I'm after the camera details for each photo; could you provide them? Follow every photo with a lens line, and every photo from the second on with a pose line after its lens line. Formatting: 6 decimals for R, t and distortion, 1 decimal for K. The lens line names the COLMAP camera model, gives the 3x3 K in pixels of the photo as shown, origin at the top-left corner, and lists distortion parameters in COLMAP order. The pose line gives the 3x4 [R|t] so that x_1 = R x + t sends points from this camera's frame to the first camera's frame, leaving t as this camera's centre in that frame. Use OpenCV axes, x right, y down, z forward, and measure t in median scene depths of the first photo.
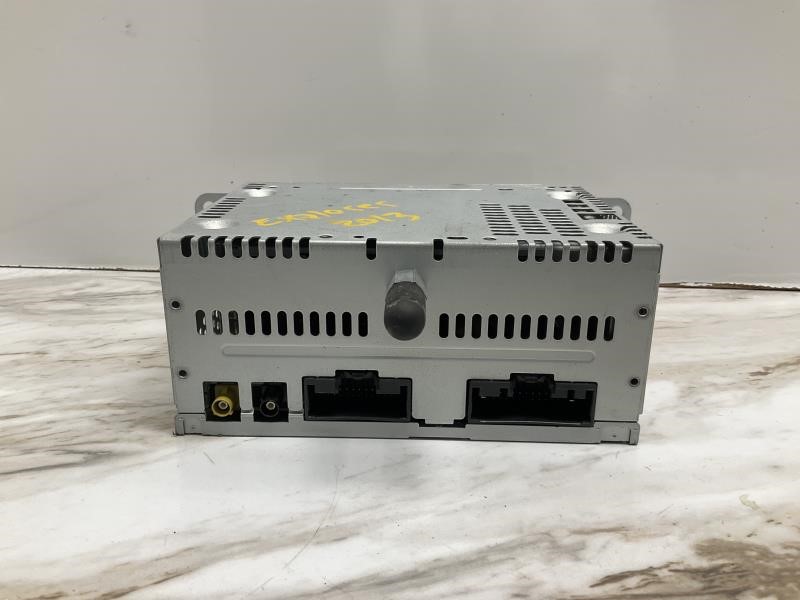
lens RADIAL K [[667.3, 0, 400.0], [0, 667.3, 300.0], [0, 0, 1]] dist [0.053912, -0.133938]
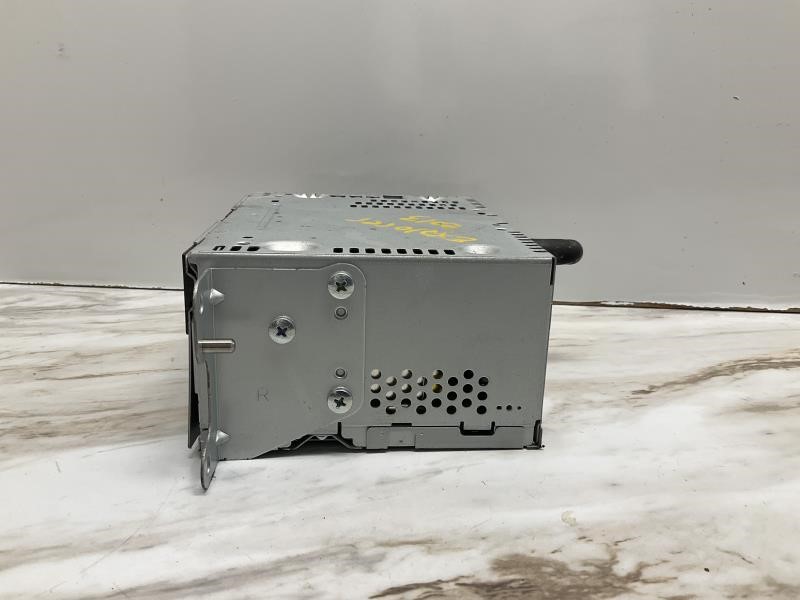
lens RADIAL K [[667.3, 0, 400.0], [0, 667.3, 300.0], [0, 0, 1]] dist [0.053912, -0.133938]
pose [[0.999695, 0.007487, -0.023552, 0.304383], [-0.008130, 0.999594, -0.027303, 0.004279], [0.023338, 0.027486, 0.999350, -0.021579]]
